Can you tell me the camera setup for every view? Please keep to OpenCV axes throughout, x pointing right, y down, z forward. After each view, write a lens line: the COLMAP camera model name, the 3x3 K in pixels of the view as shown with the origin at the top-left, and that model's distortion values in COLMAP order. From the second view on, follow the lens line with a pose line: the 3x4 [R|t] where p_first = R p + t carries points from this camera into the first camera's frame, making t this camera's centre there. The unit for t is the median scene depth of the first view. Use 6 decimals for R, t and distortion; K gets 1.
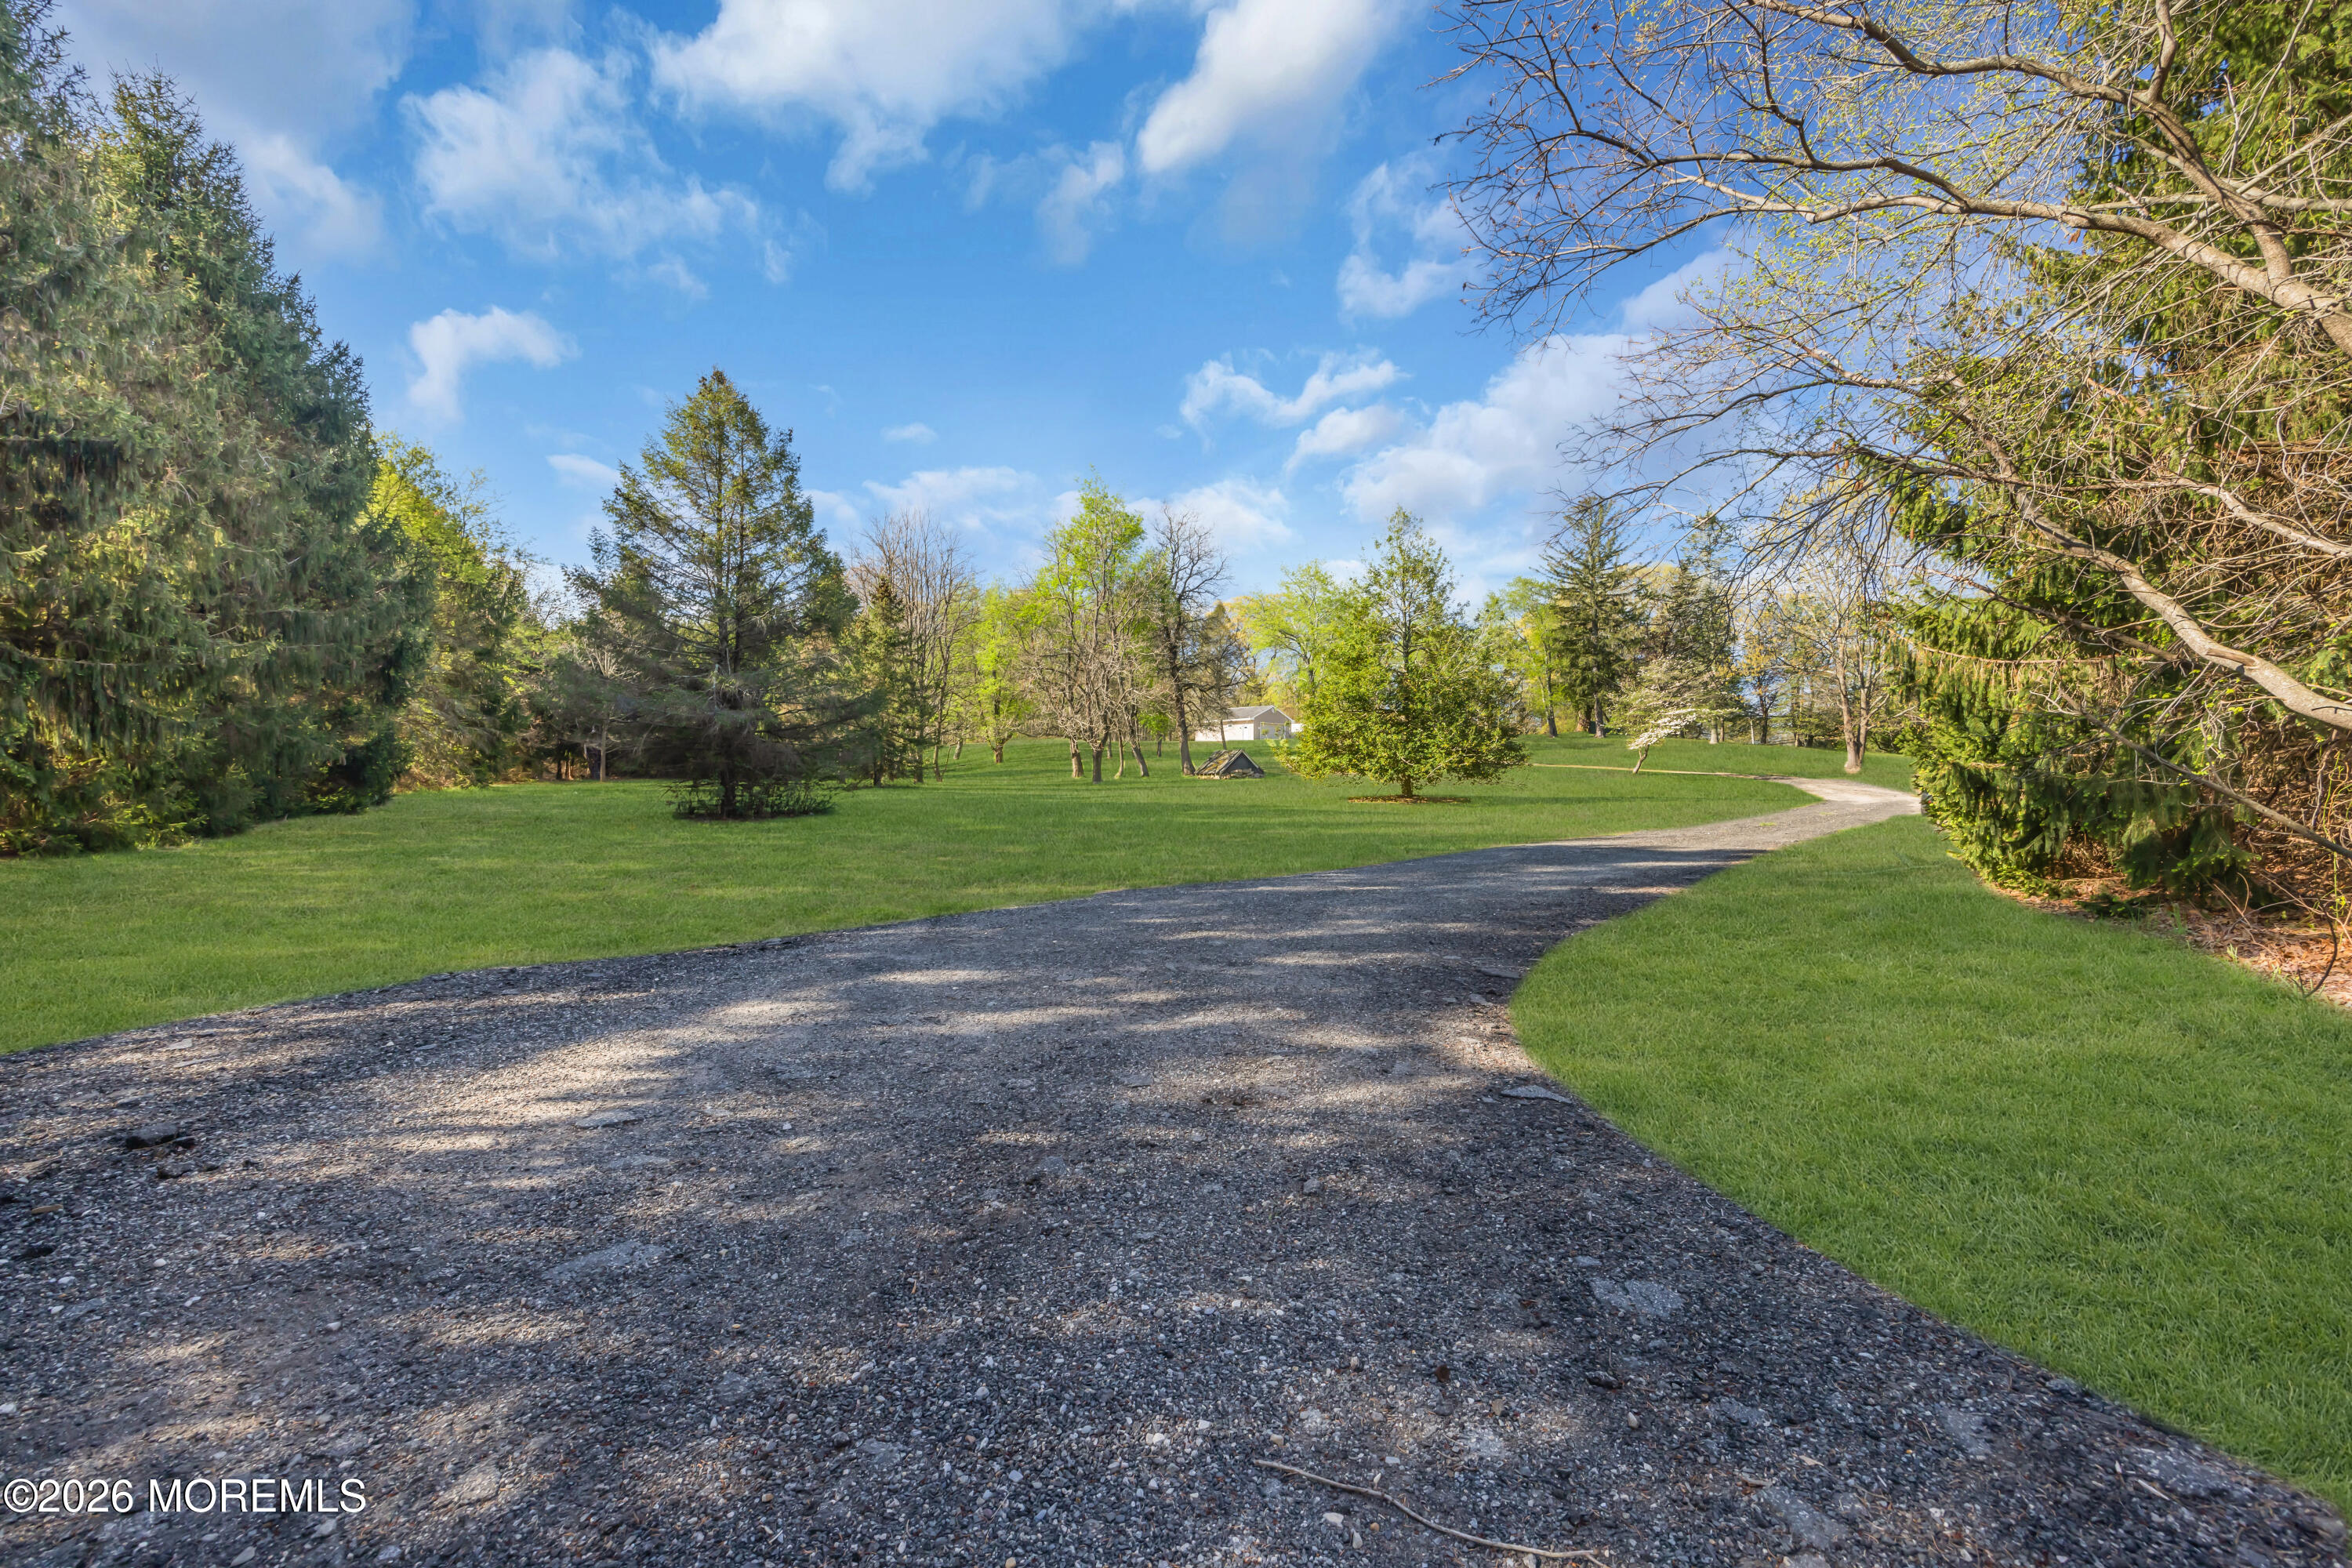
lens RADIAL K [[958.0, 0, 1176.0], [0, 958.0, 784.0], [0, 0, 1]] dist [-0.000572, -0.000084]
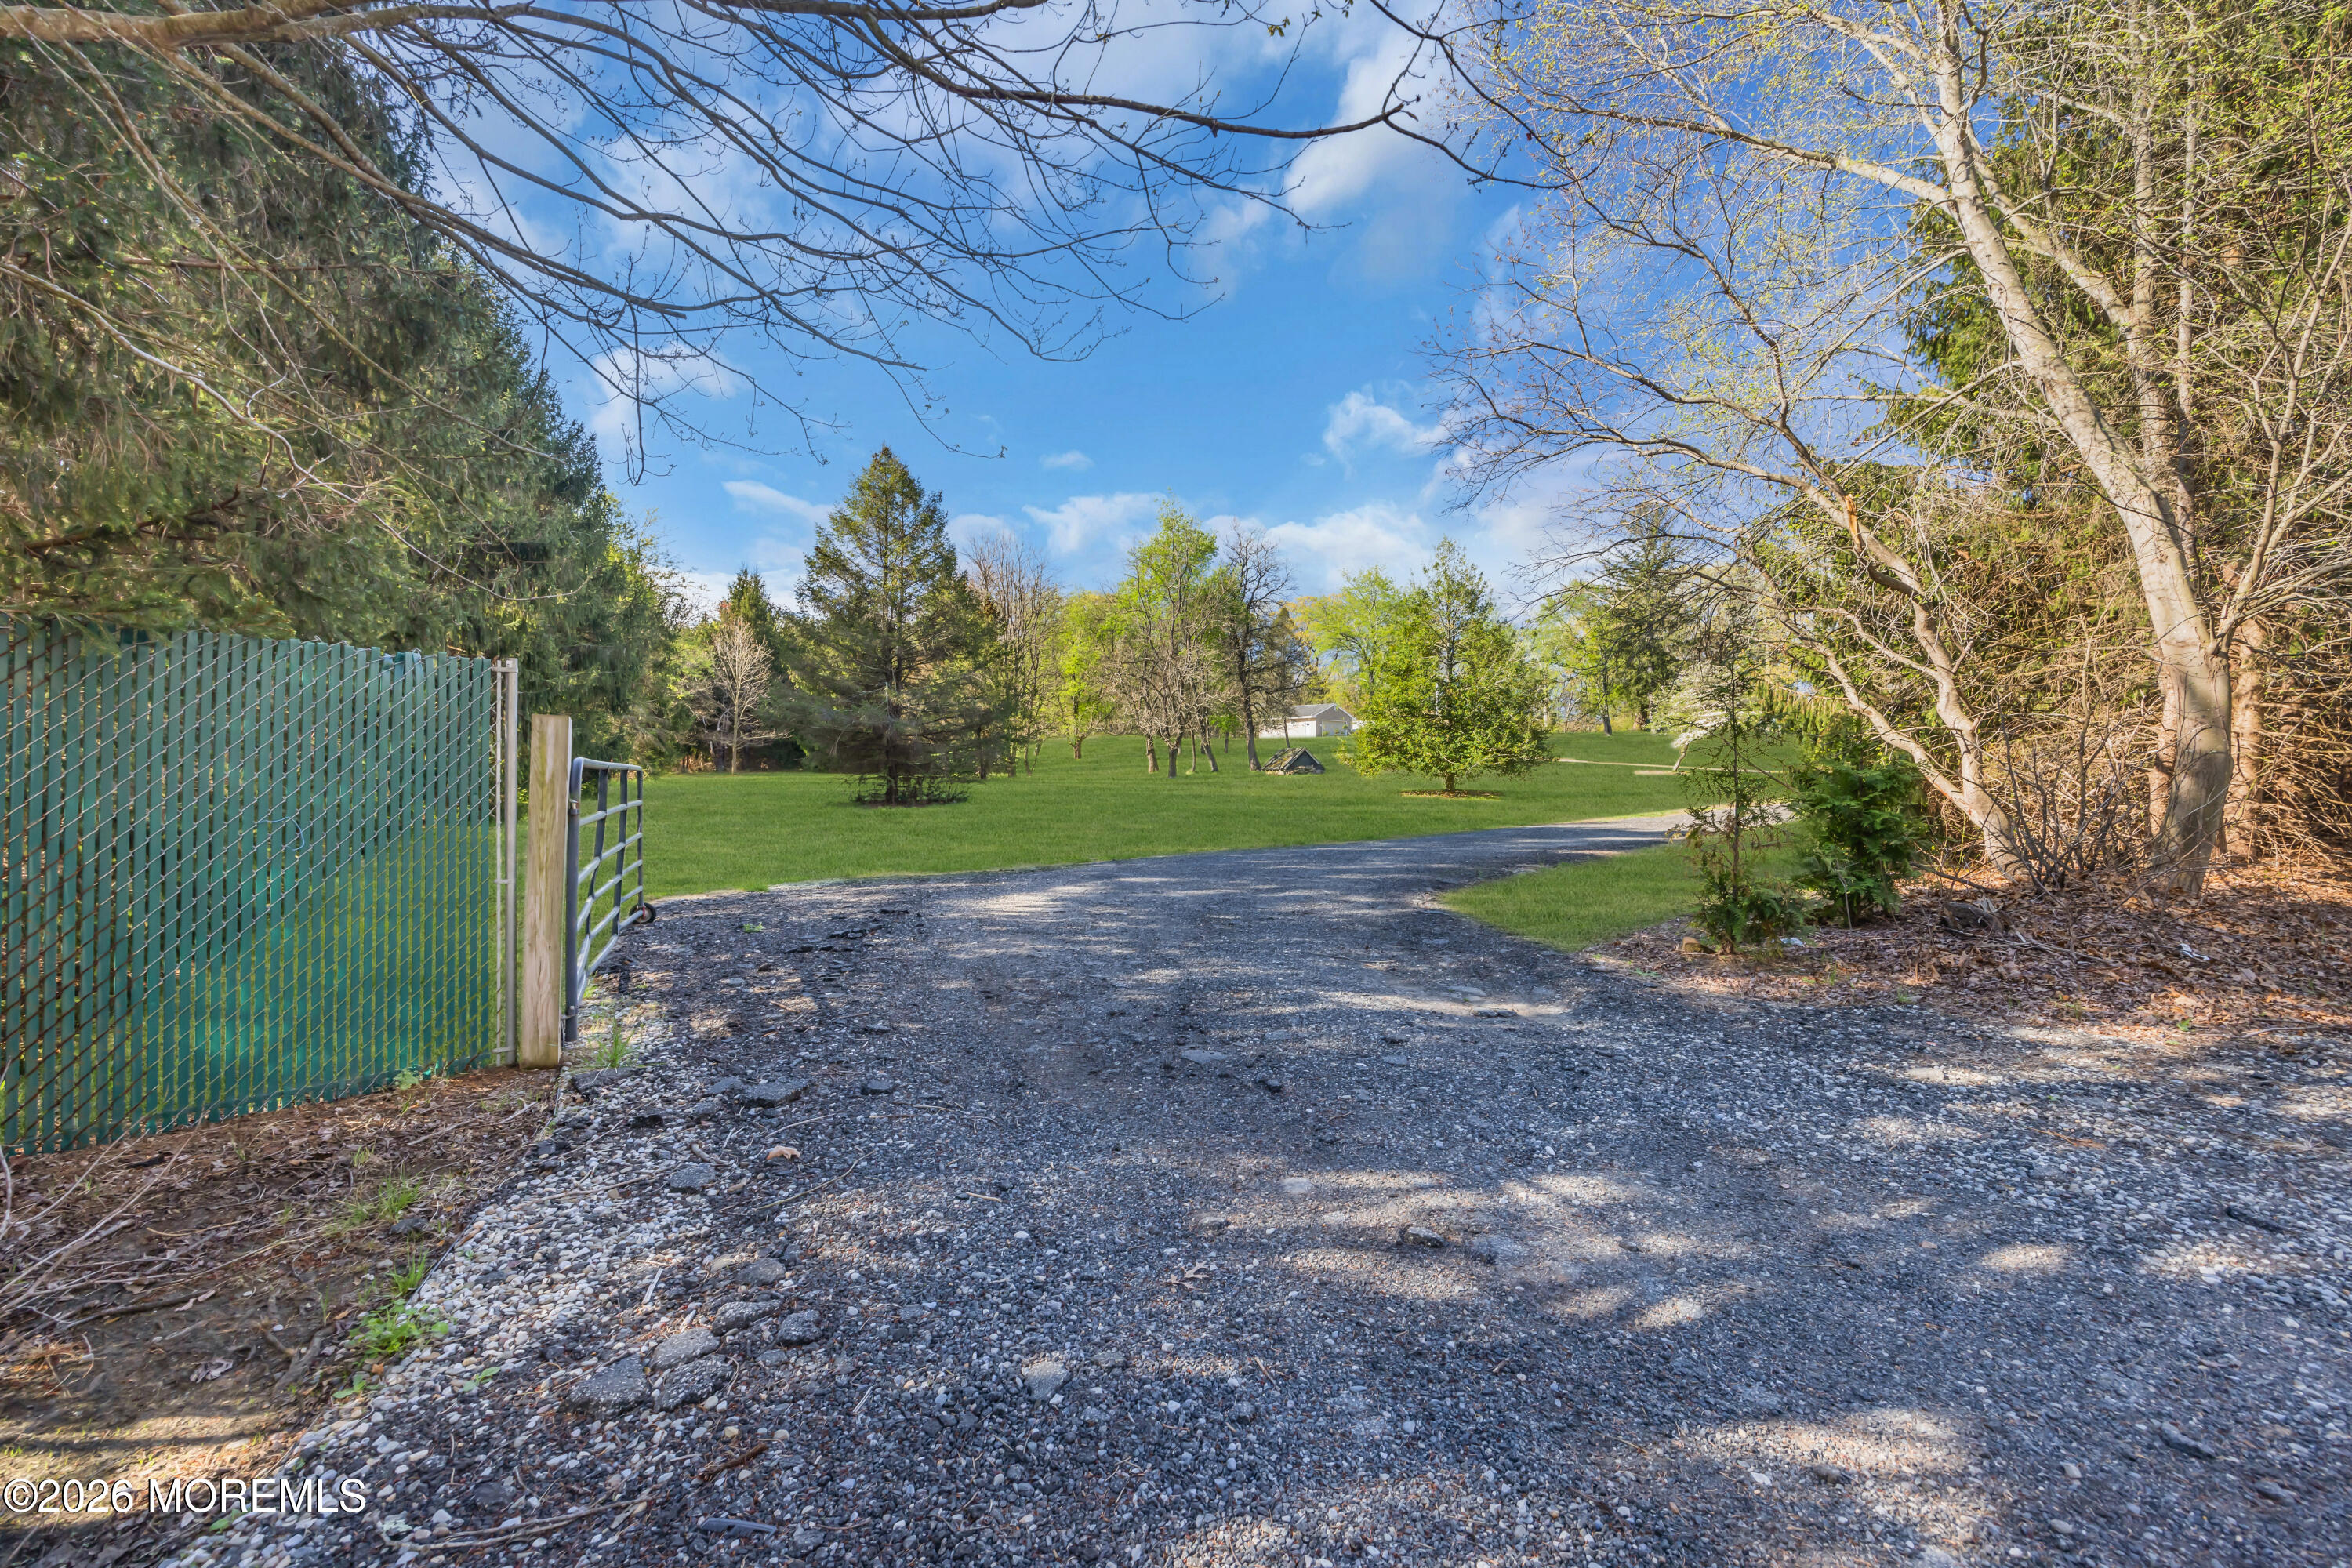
lens RADIAL K [[958.0, 0, 1176.0], [0, 958.0, 784.0], [0, 0, 1]] dist [-0.000572, -0.000084]
pose [[0.997951, 0.004152, -0.063853, -0.007875], [-0.003829, 0.999979, 0.005177, 0.000376], [0.063873, -0.004922, 0.997946, -0.099396]]
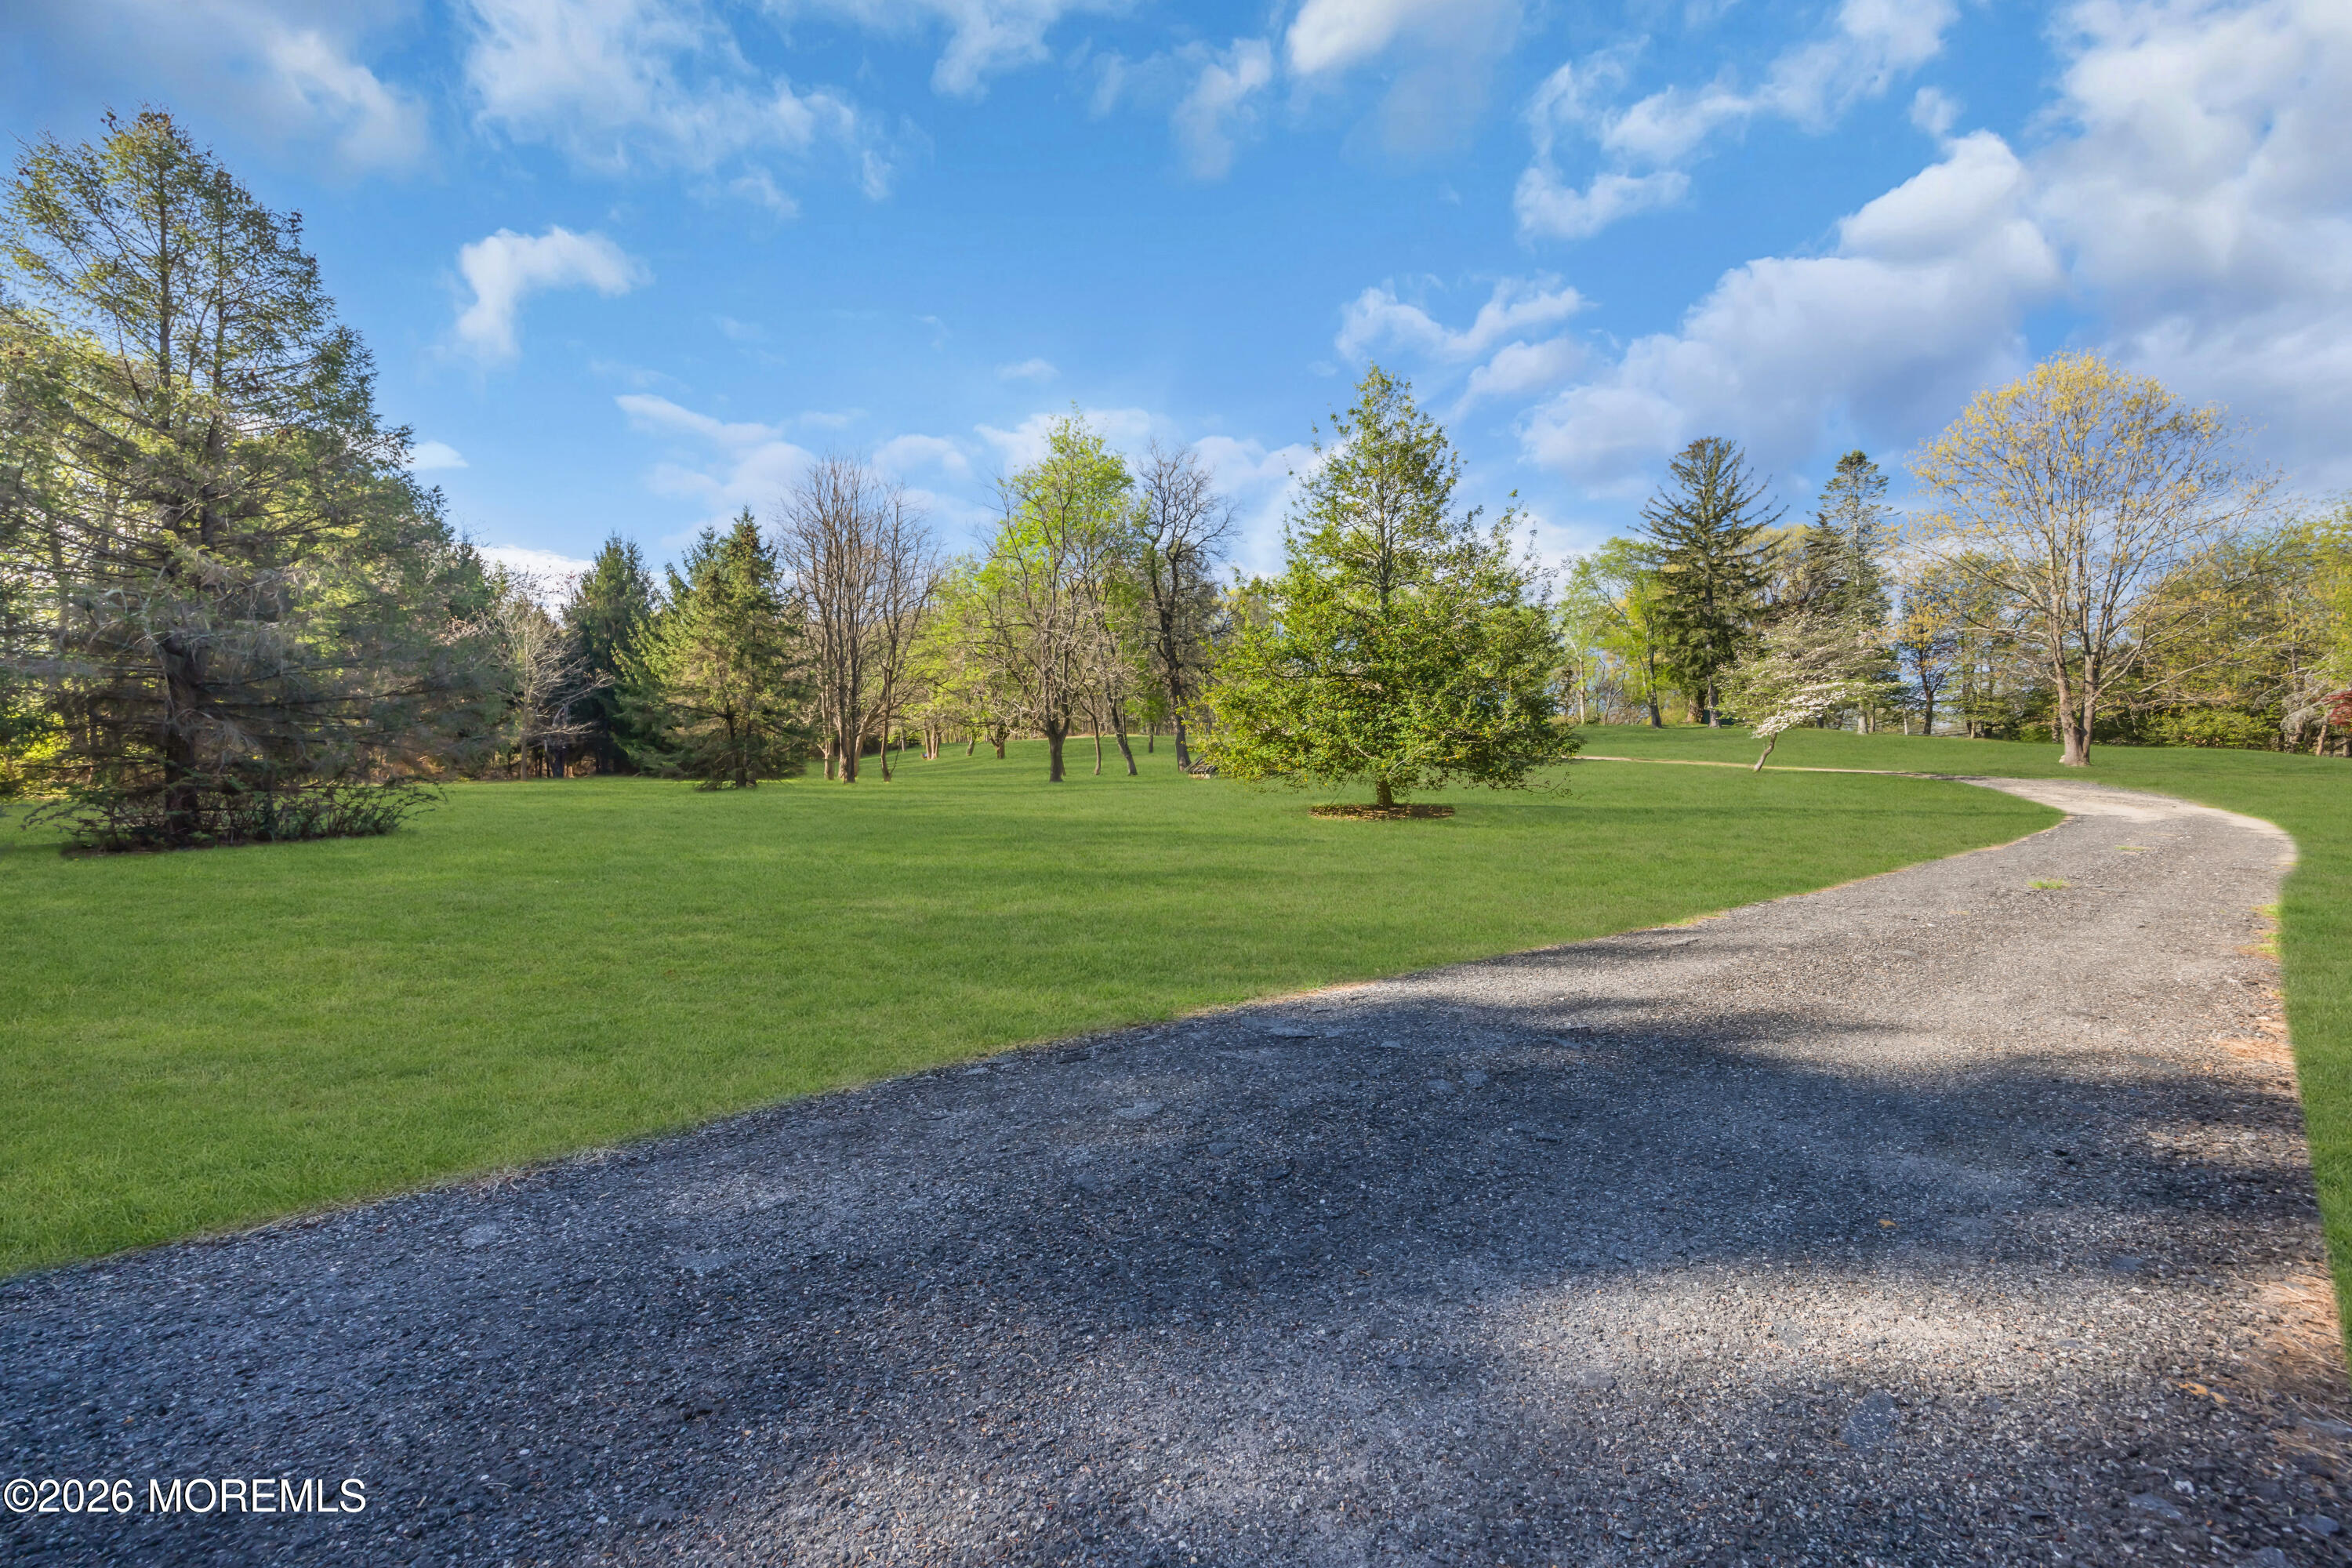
lens RADIAL K [[958.0, 0, 1176.0], [0, 958.0, 784.0], [0, 0, 1]] dist [-0.000572, -0.000084]
pose [[0.994709, 0.000234, -0.102737, 0.101898], [-0.000091, 0.999999, 0.001398, -0.002247], [0.102737, -0.001381, 0.994708, 0.203661]]
